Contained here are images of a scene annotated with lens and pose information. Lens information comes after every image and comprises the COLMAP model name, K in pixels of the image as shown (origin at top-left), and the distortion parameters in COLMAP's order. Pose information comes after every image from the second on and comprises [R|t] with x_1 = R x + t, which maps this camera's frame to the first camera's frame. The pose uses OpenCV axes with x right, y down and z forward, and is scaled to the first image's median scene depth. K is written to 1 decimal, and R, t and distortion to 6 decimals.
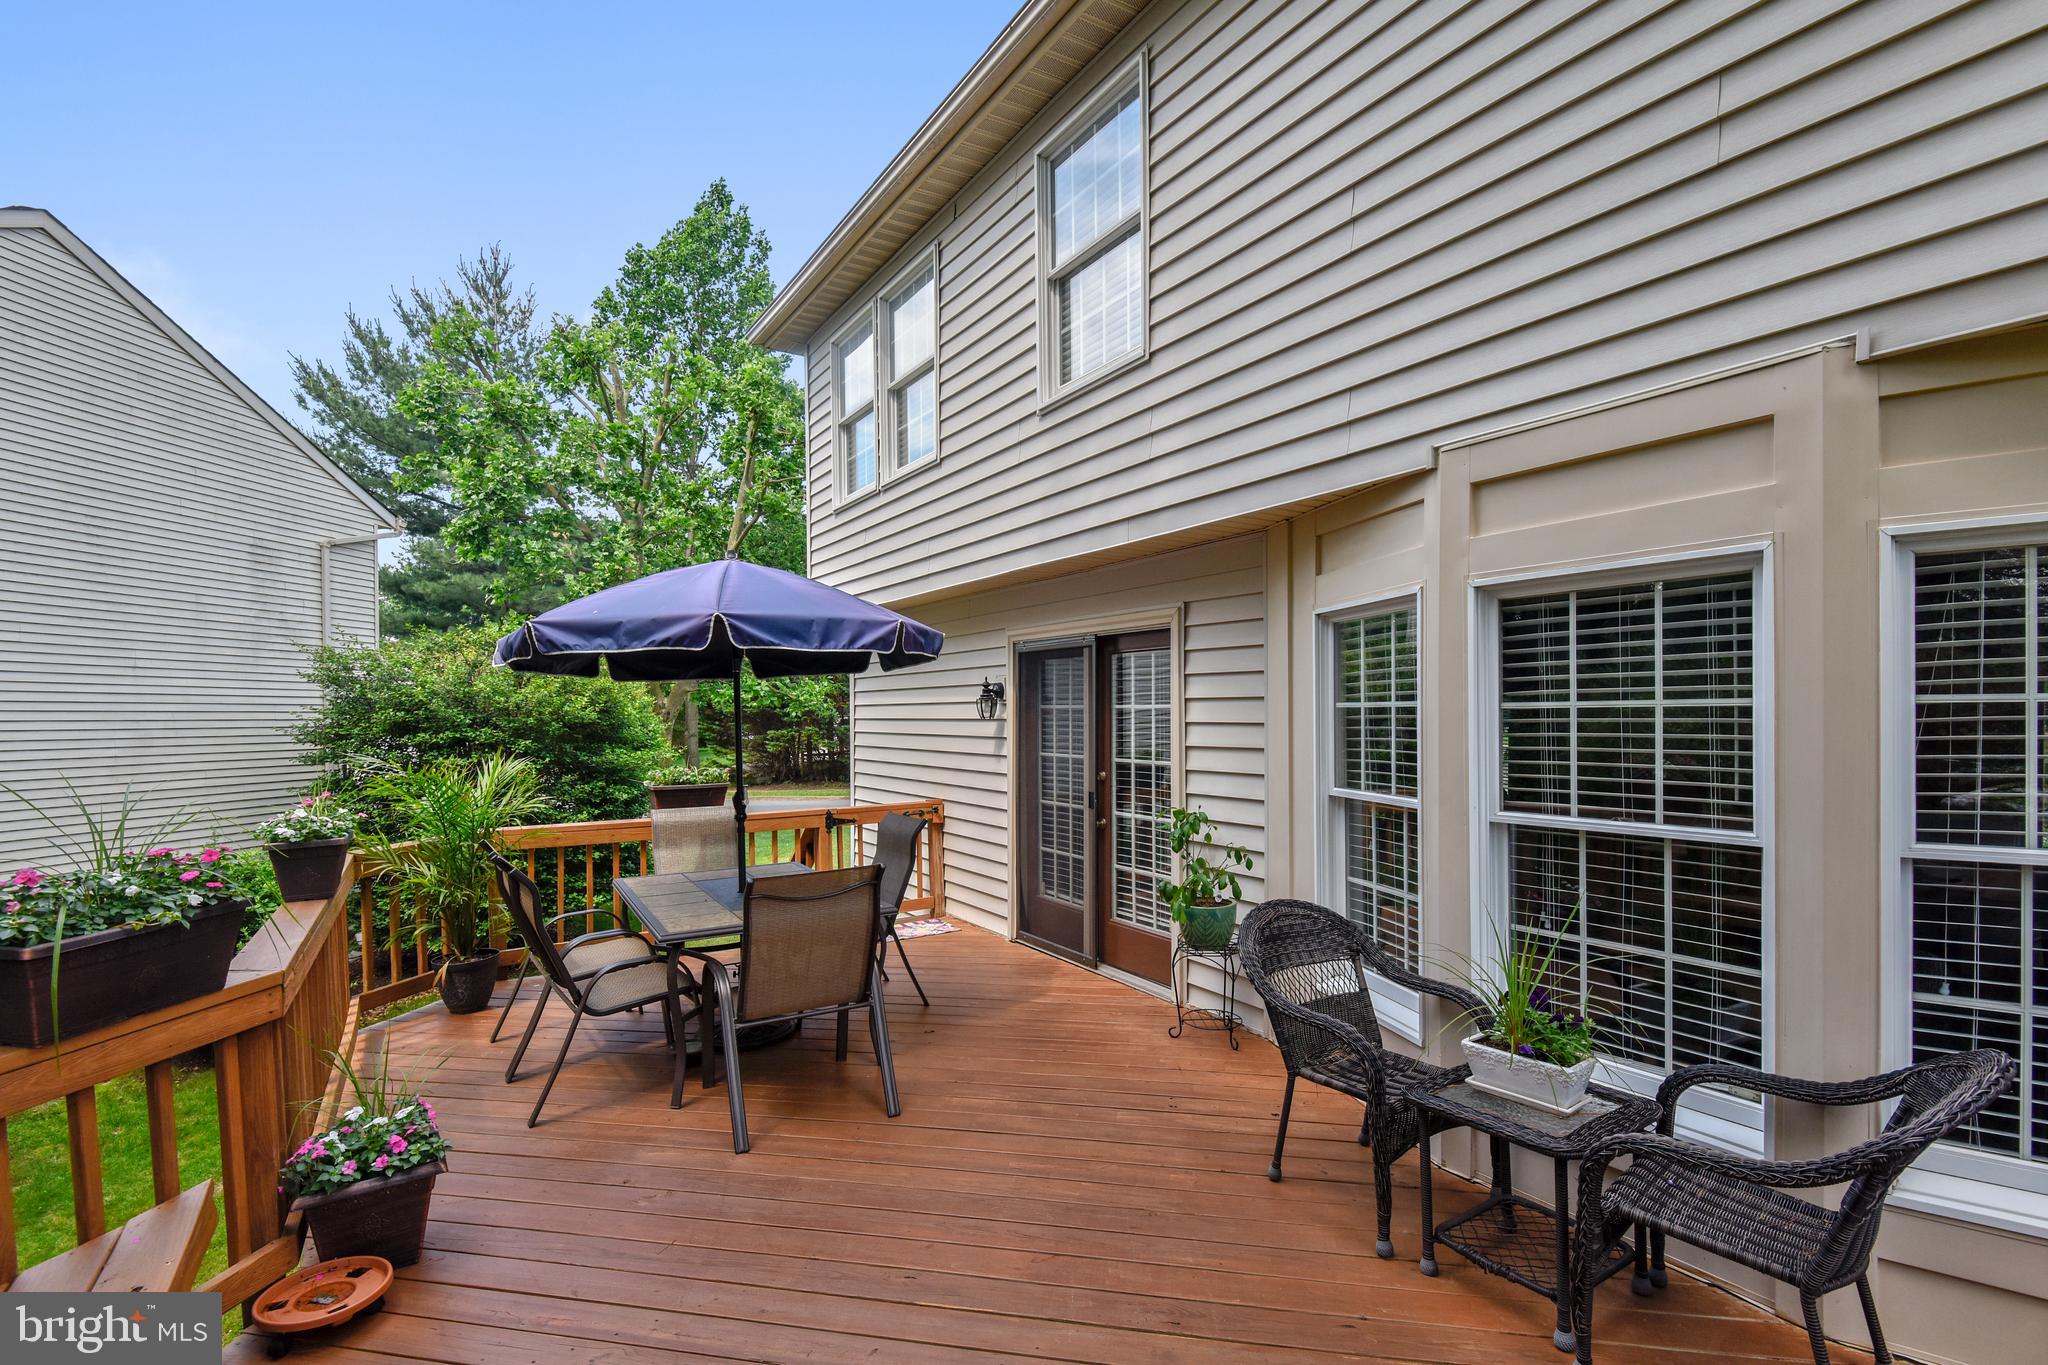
lens RADIAL K [[960.9, 0, 1021.5], [0, 960.9, 717.0], [0, 0, 1]] dist [-0.000104, -0.000053]
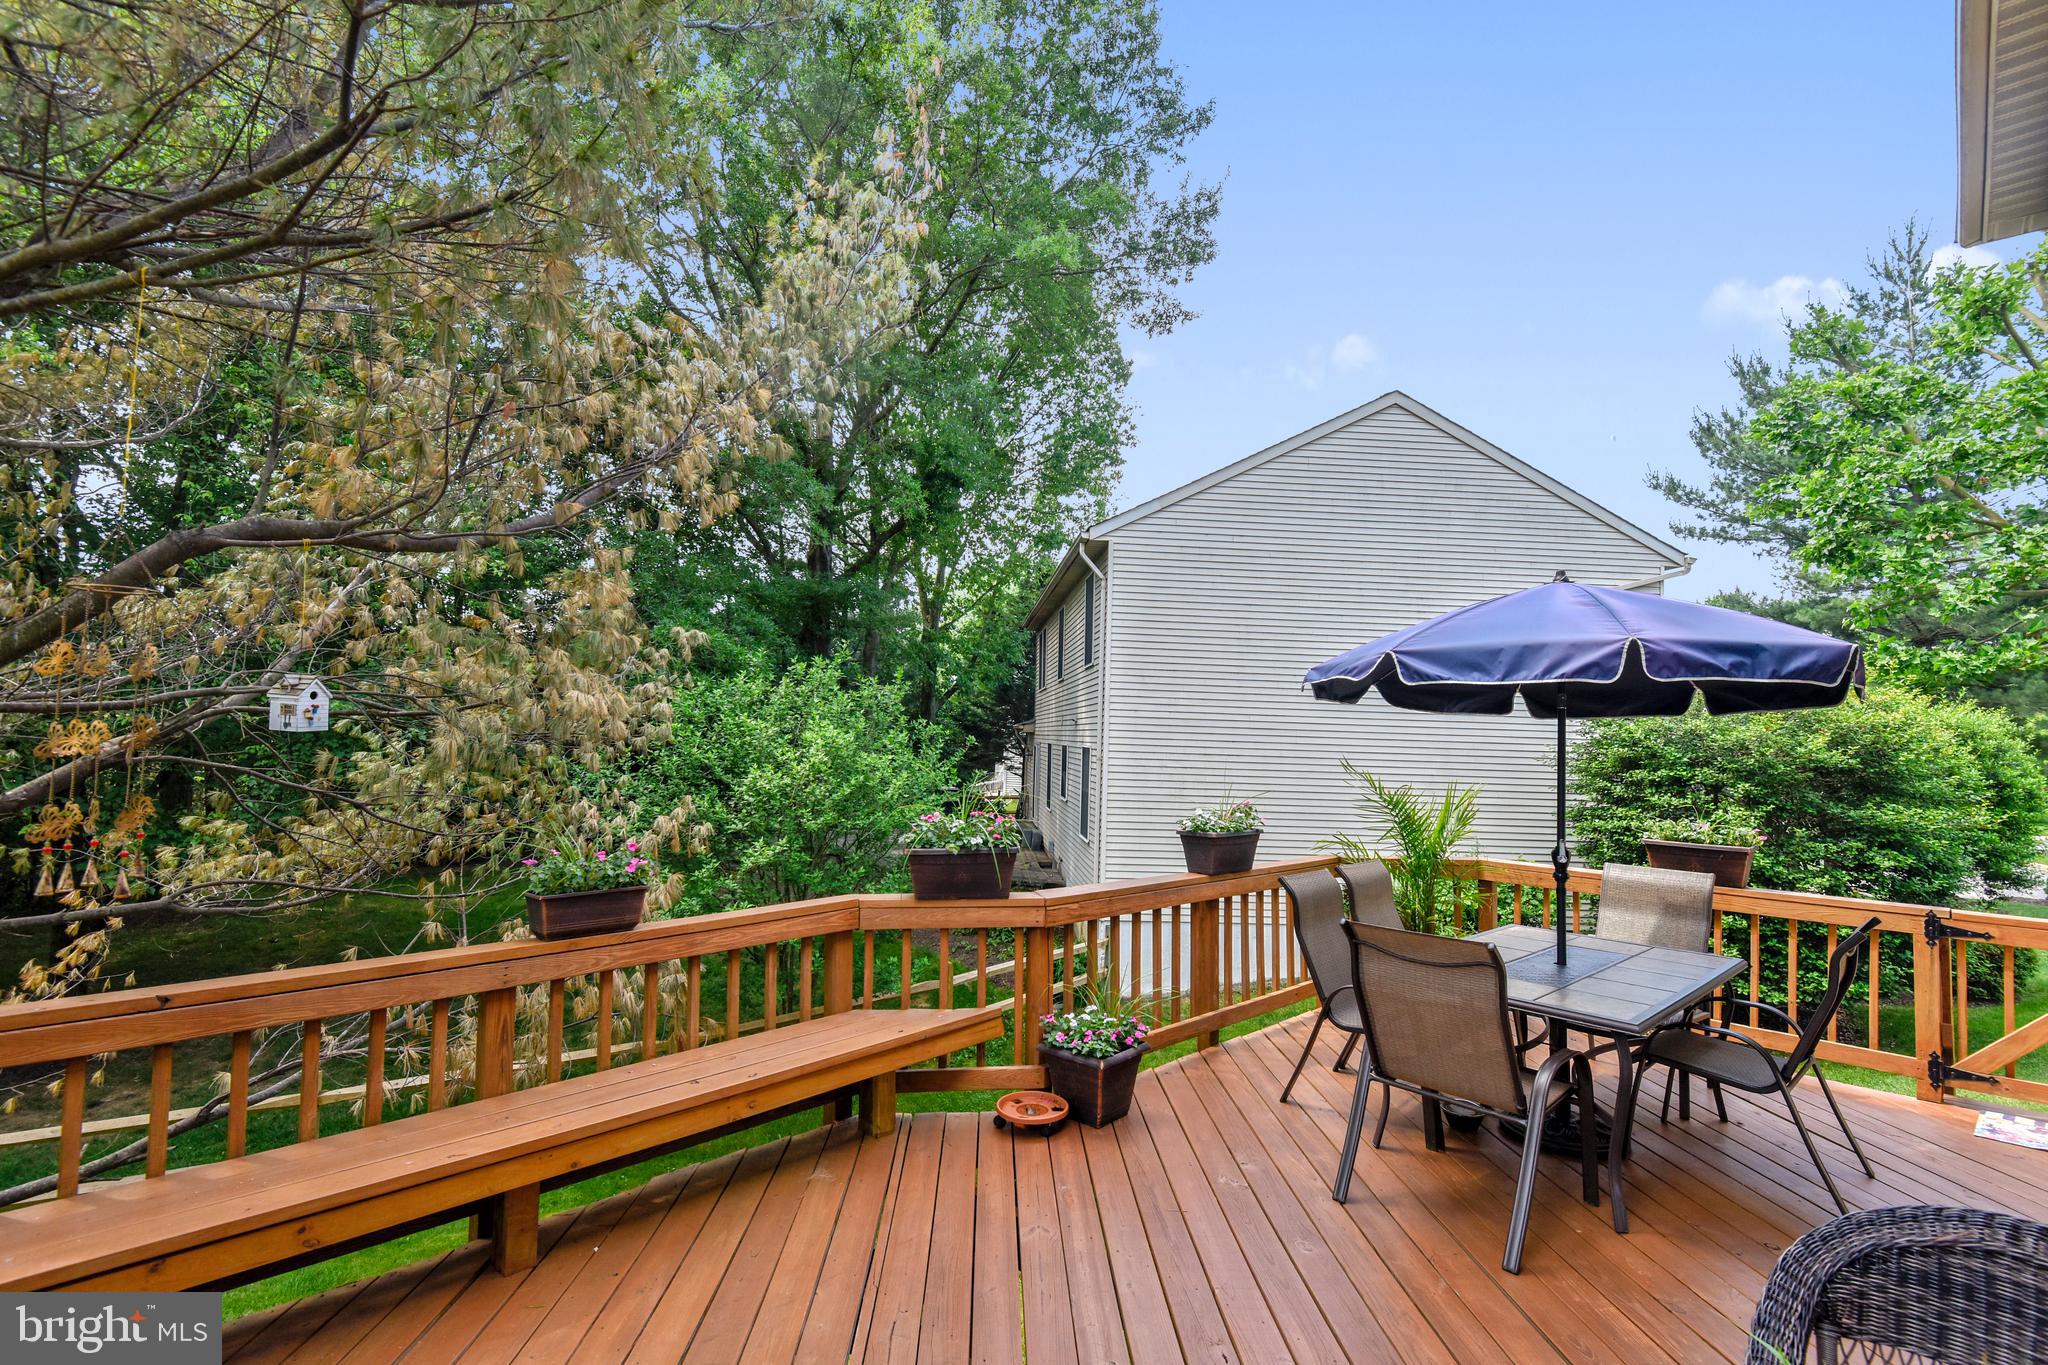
lens RADIAL K [[943.6, 0, 1024.0], [0, 943.6, 682.5], [0, 0, 1]] dist [-0.000268, 0.000015]
pose [[0.229077, -0.039876, -0.972591, 0.181278], [-0.033387, 0.998251, -0.048792, -0.004812], [0.972836, 0.043649, 0.227345, 0.135986]]
